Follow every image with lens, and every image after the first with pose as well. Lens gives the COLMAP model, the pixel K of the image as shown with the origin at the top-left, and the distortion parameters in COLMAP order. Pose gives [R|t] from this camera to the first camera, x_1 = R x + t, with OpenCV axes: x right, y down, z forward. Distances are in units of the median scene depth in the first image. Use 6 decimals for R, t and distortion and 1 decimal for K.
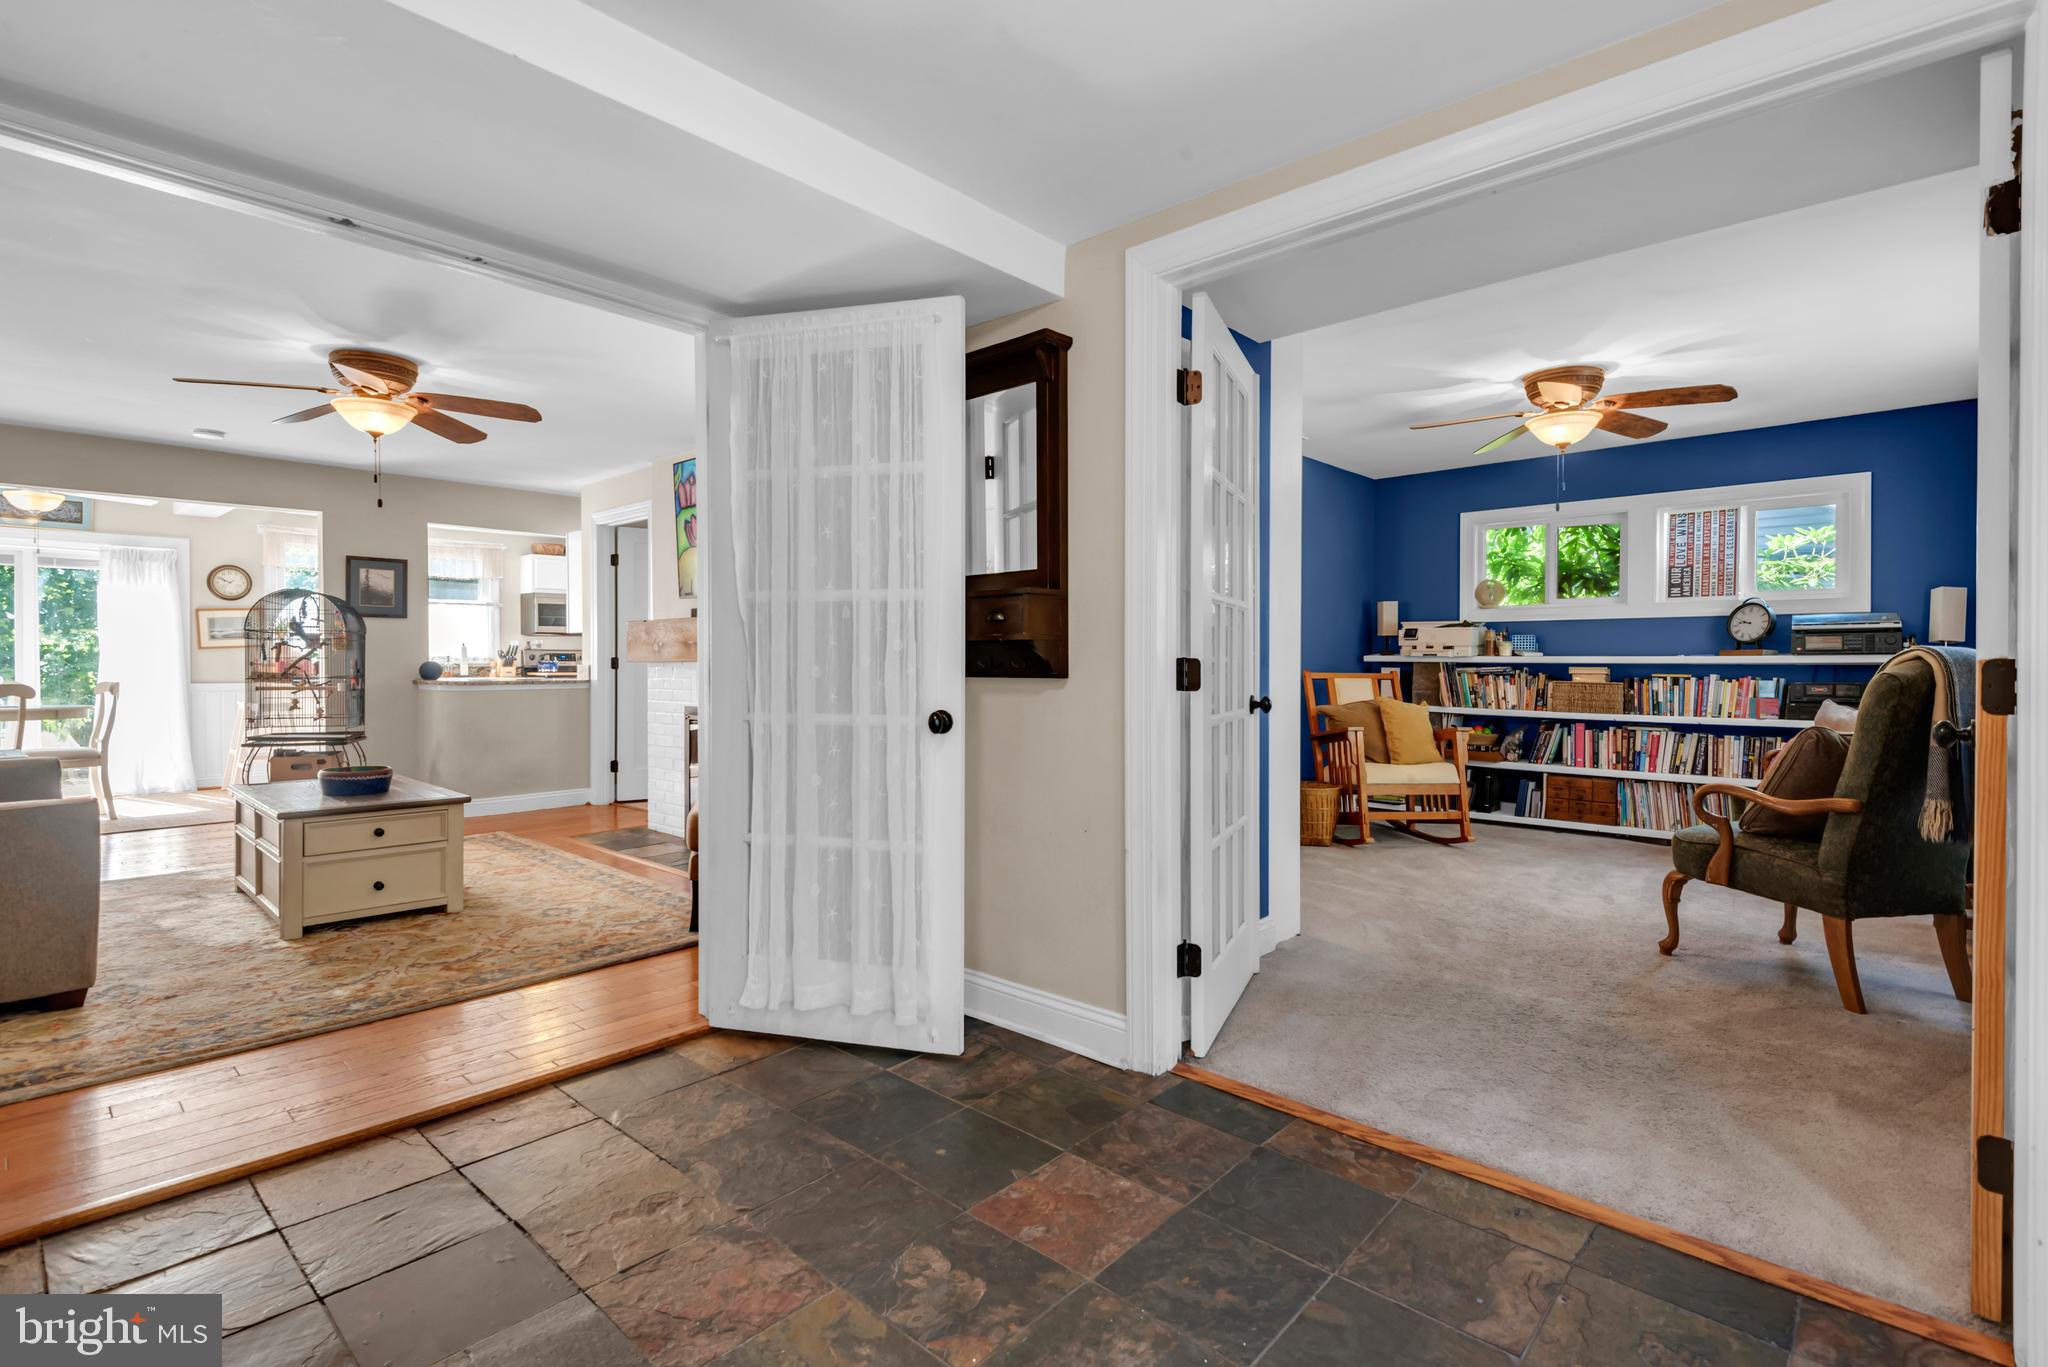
lens RADIAL K [[962.5, 0, 1014.4], [0, 962.5, 668.5], [0, 0, 1]] dist [0.027607, -0.020728]
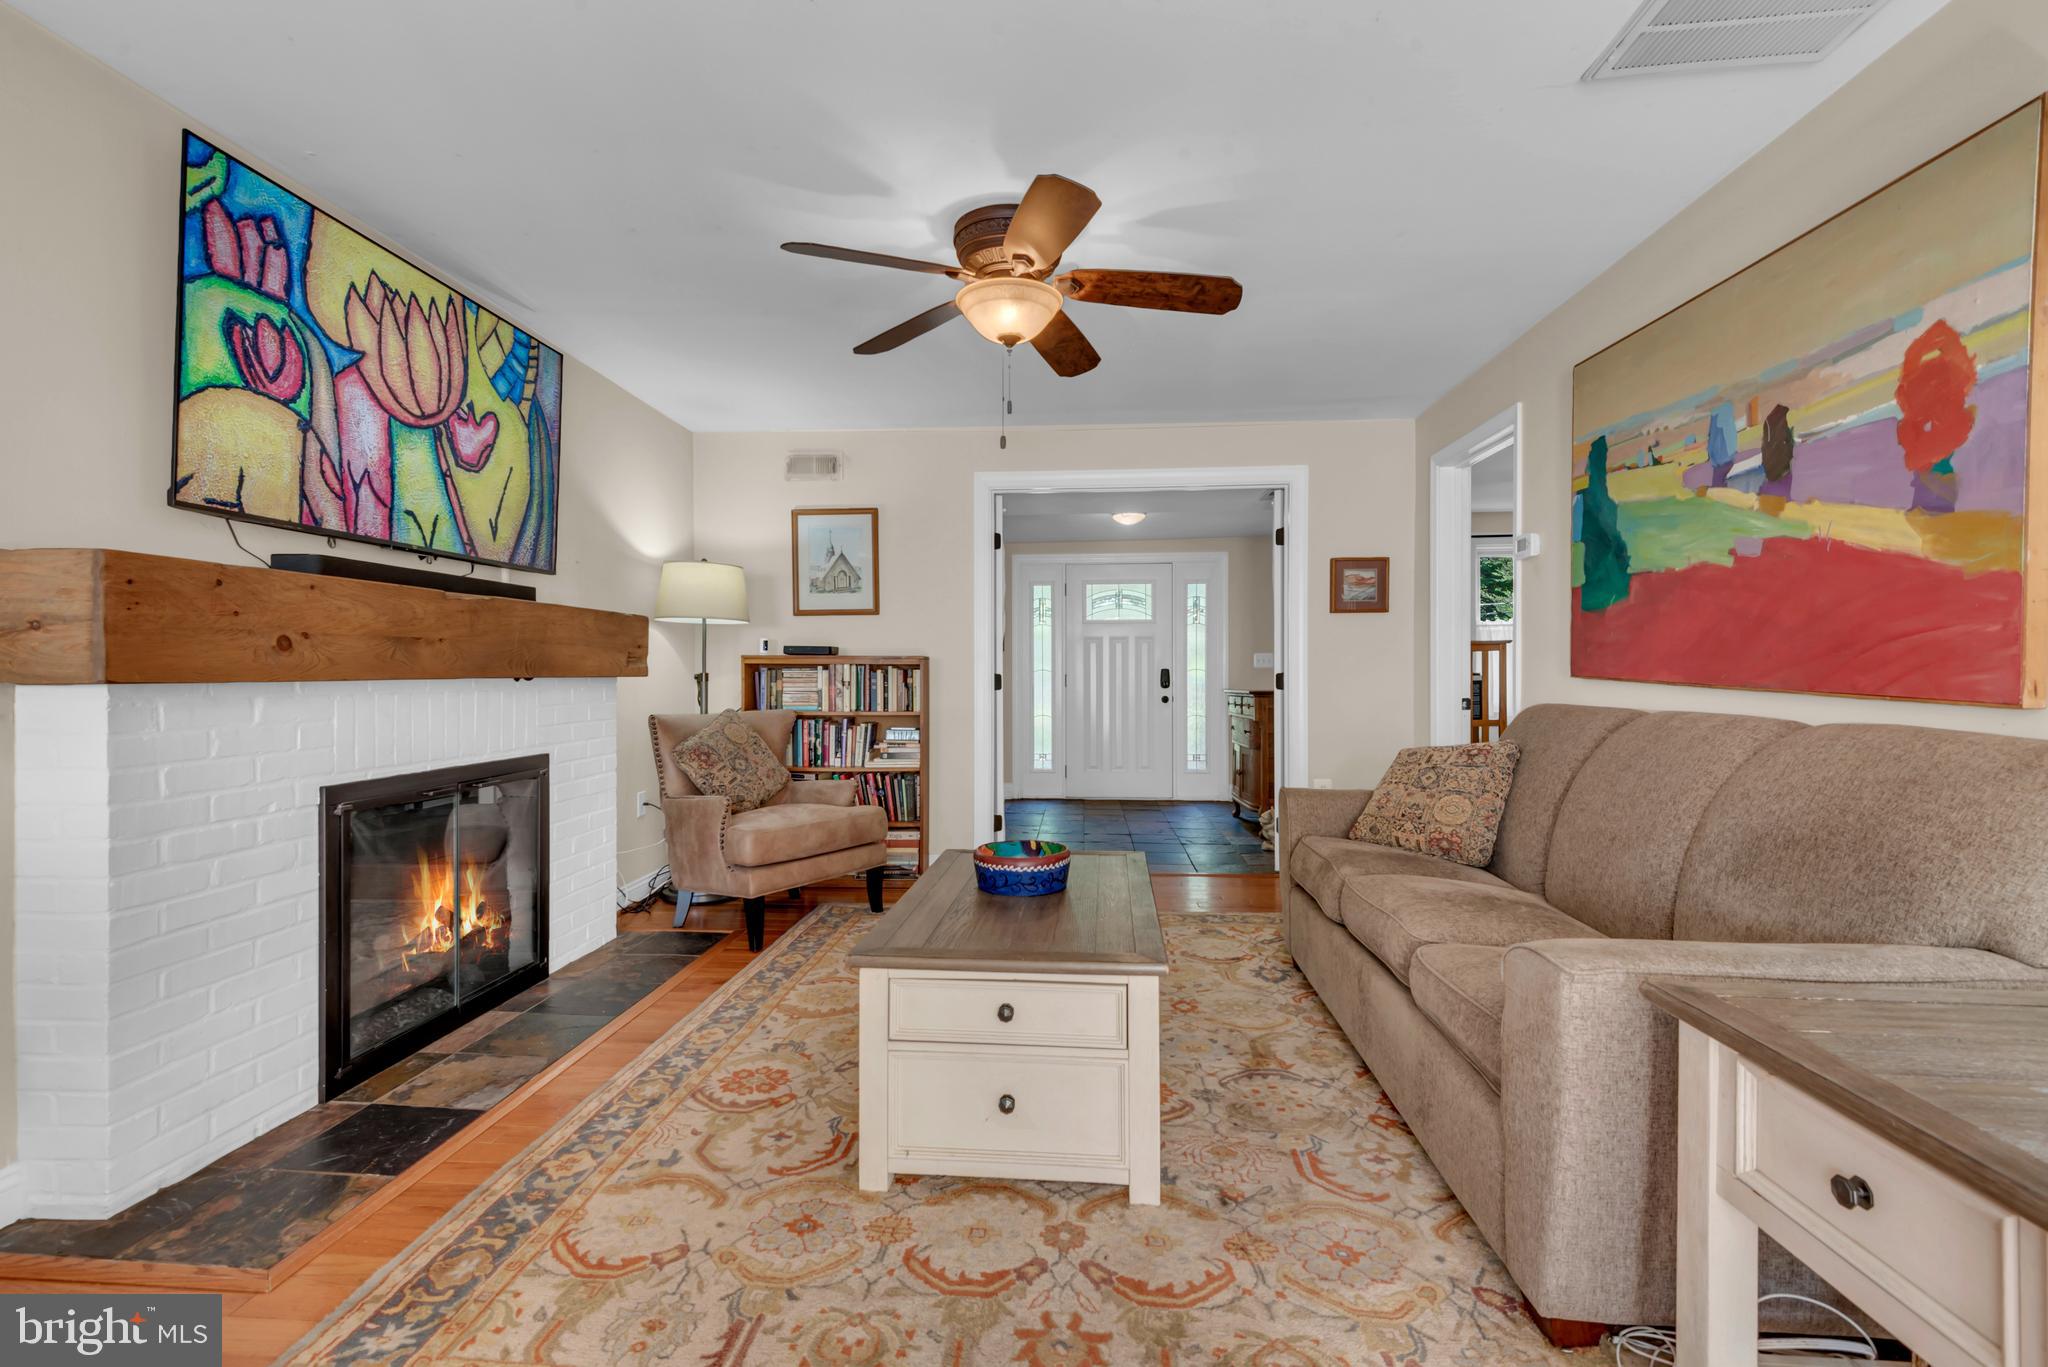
lens RADIAL K [[911.7, 0, 1014.7], [0, 911.7, 674.0], [0, 0, 1]] dist [0.043455, -0.022543]
pose [[-0.611171, -0.003563, 0.791491, -0.753293], [0.004242, 0.999961, 0.007776, -0.010437], [-0.791487, 0.008110, -0.611132, 0.897359]]
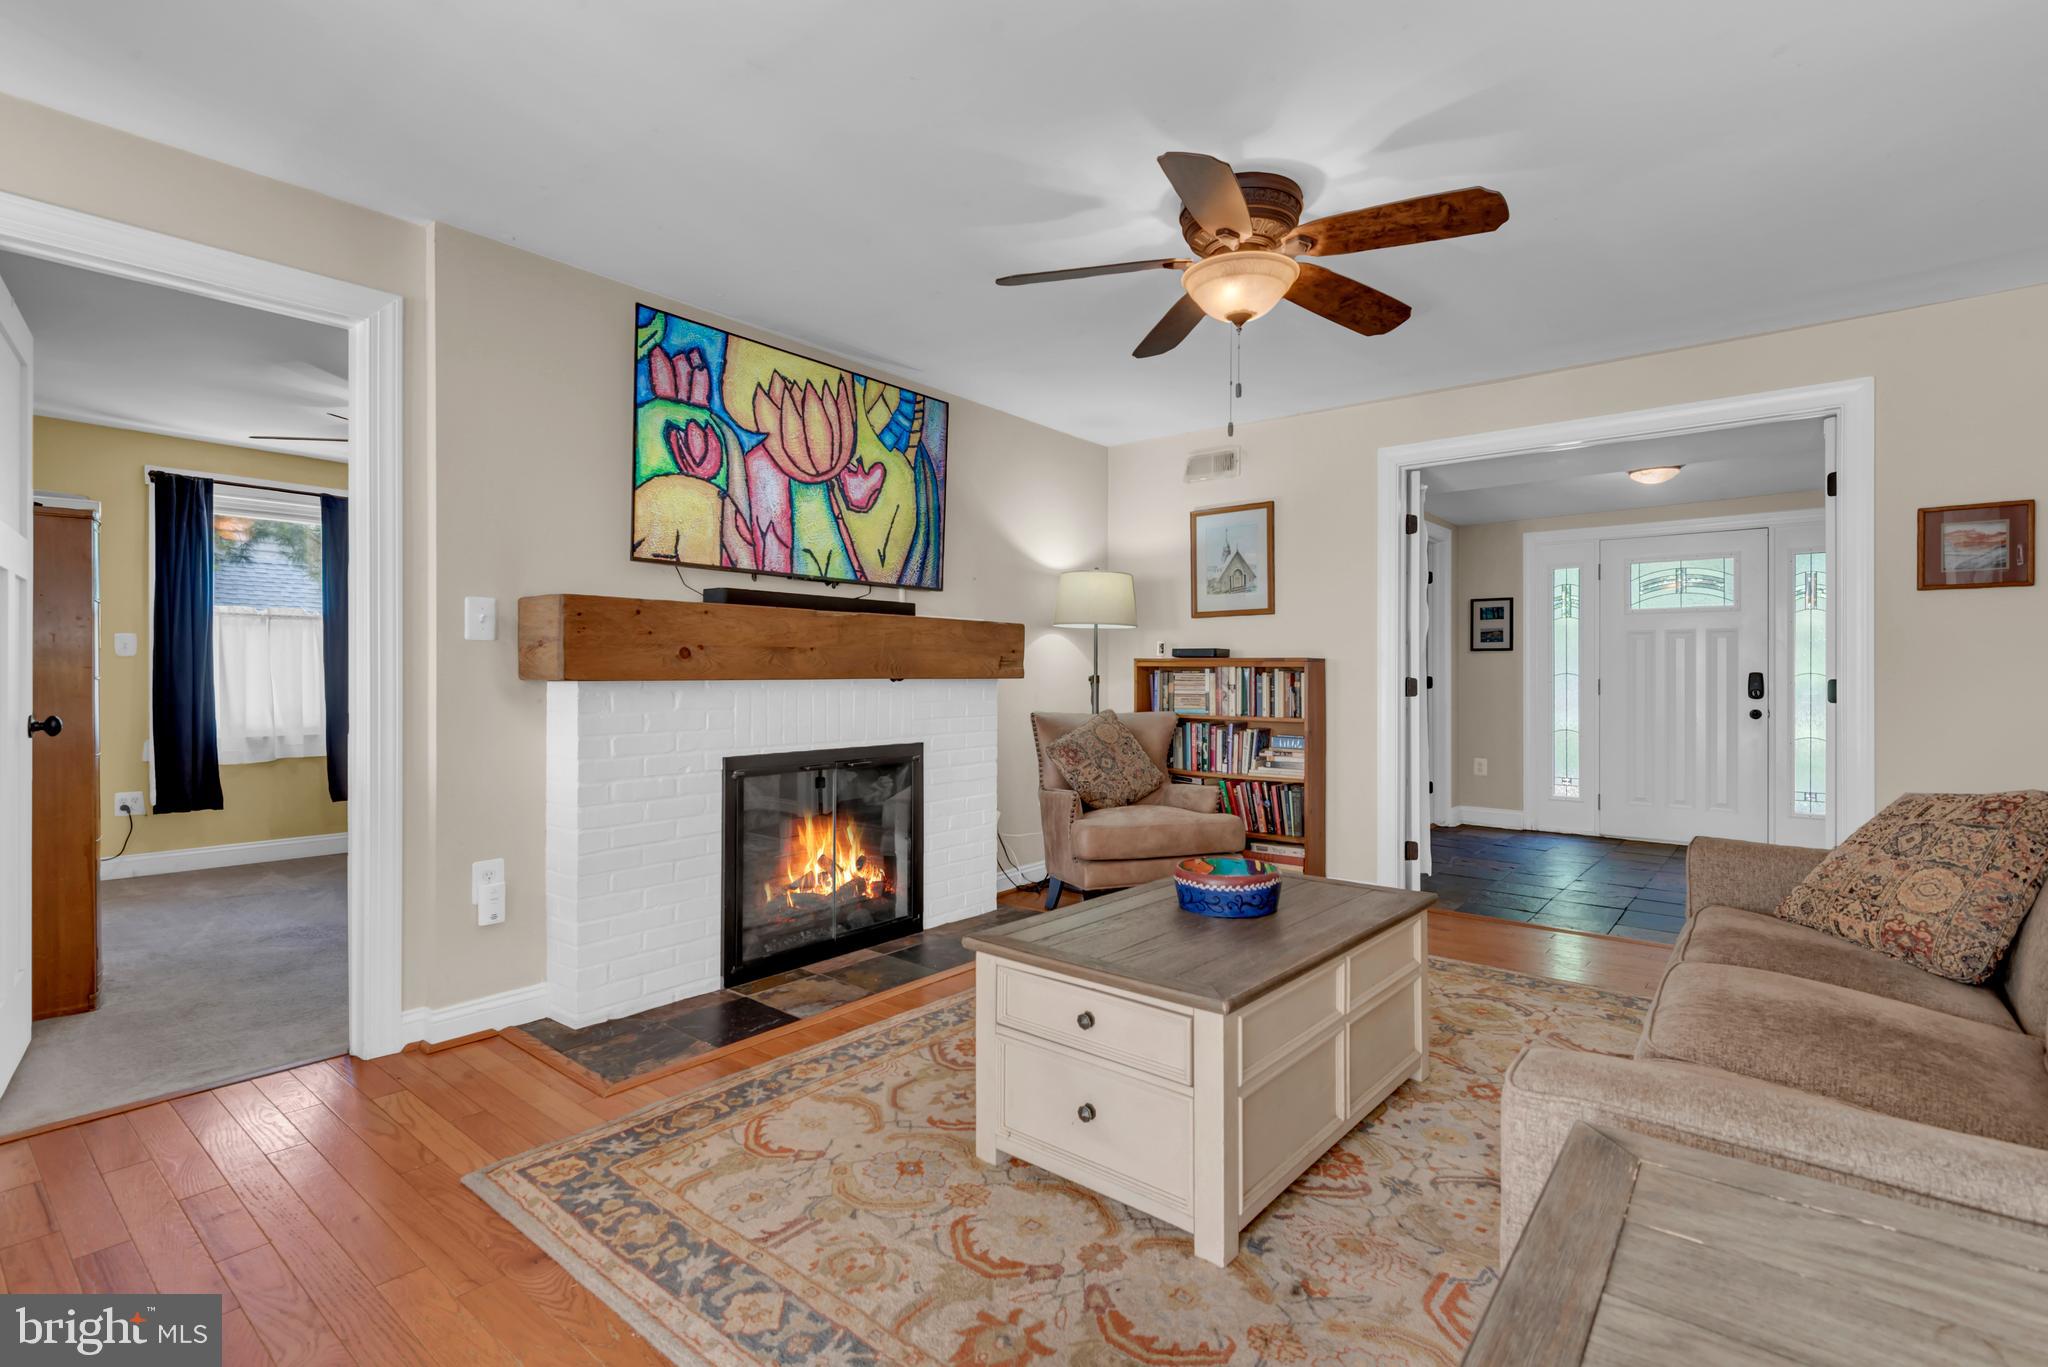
lens RADIAL K [[955.9, 0, 1027.4], [0, 955.9, 674.1], [0, 0, 1]] dist [0.046290, -0.031605]
pose [[-0.053174, -0.003204, 0.998580, -0.822592], [0.002769, 0.999991, 0.003356, -0.010534], [-0.998581, 0.002943, -0.053165, 0.755923]]
